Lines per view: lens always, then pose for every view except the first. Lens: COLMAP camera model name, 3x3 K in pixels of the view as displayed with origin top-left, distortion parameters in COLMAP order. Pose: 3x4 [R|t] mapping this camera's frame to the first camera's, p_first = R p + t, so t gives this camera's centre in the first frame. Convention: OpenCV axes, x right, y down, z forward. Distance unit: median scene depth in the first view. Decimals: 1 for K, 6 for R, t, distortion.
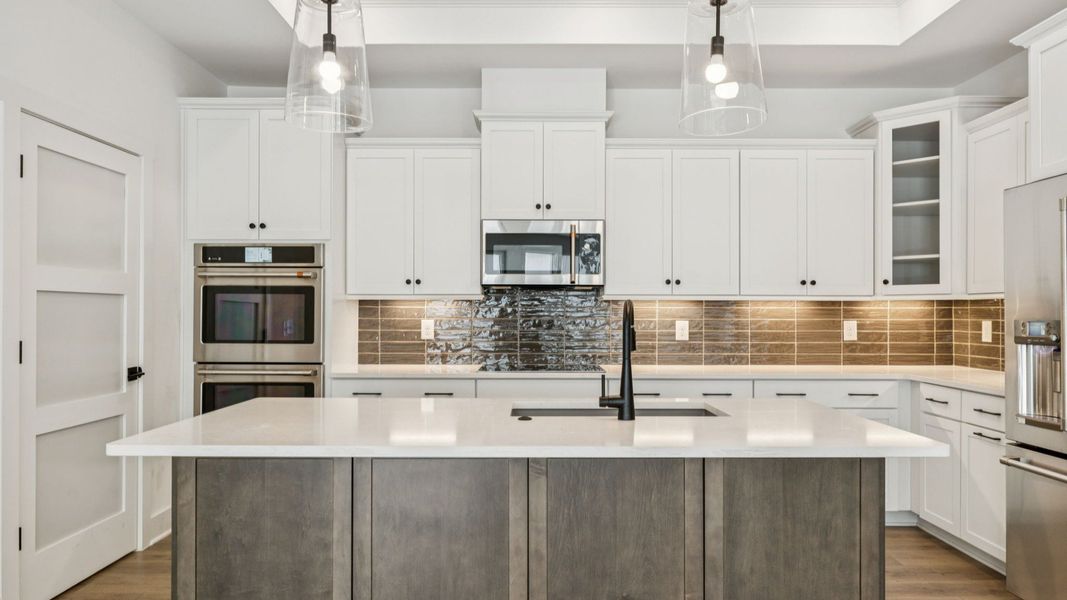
lens RADIAL K [[707.6, 0, 531.7], [0, 707.6, 312.9], [0, 0, 1]] dist [-0.001362, -0.001186]
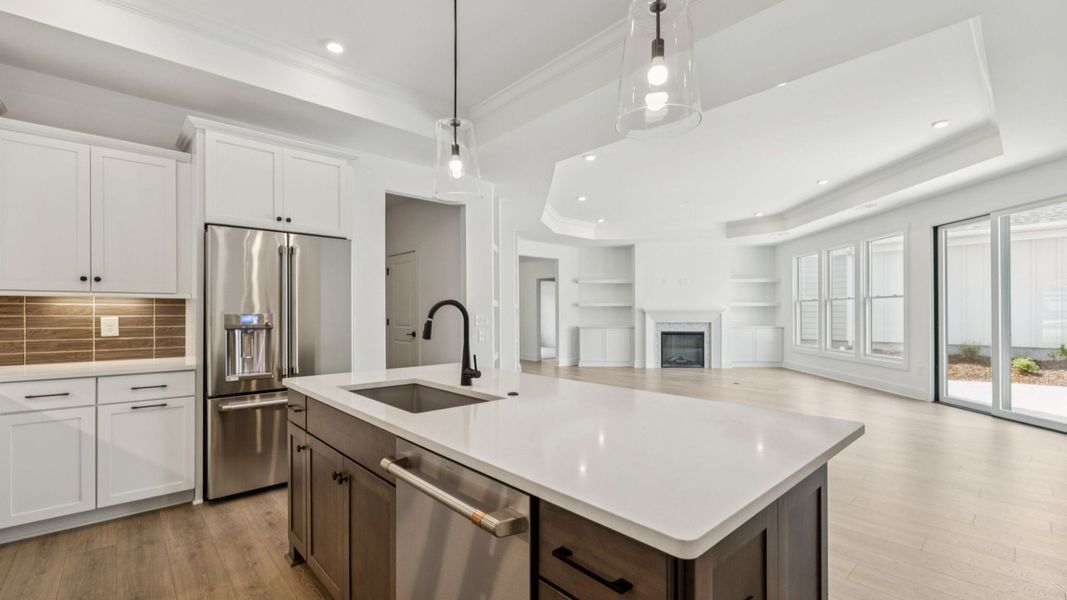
lens RADIAL K [[454.8, 0, 538.5], [0, 454.8, 308.4], [0, 0, 1]] dist [-0.001115, 0.000500]
pose [[-0.679878, 0.005600, 0.733304, -0.353930], [-0.001509, 0.999958, -0.009036, 0.003253], [-0.733324, -0.007250, -0.679841, 0.845524]]
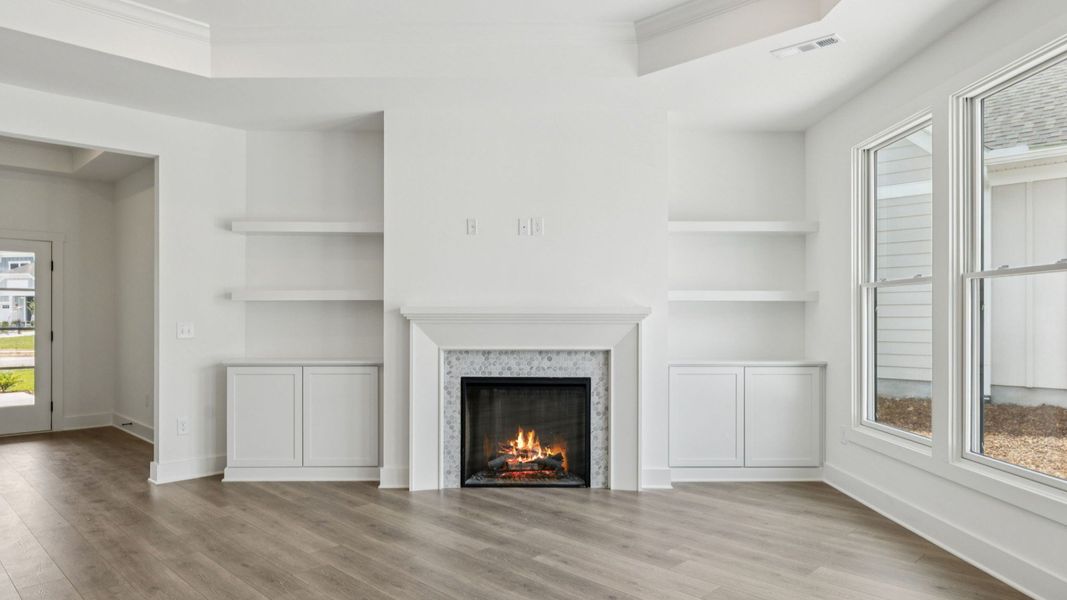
lens RADIAL K [[665.0, 0, 534.1], [0, 665.0, 315.1], [0, 0, 1]] dist [-0.003213, 0.000354]
pose [[-0.713045, 0.000300, 0.701118, 0.076429], [-0.003703, 0.999984, -0.004193, -0.000739], [-0.701108, -0.005586, -0.713033, -0.556900]]
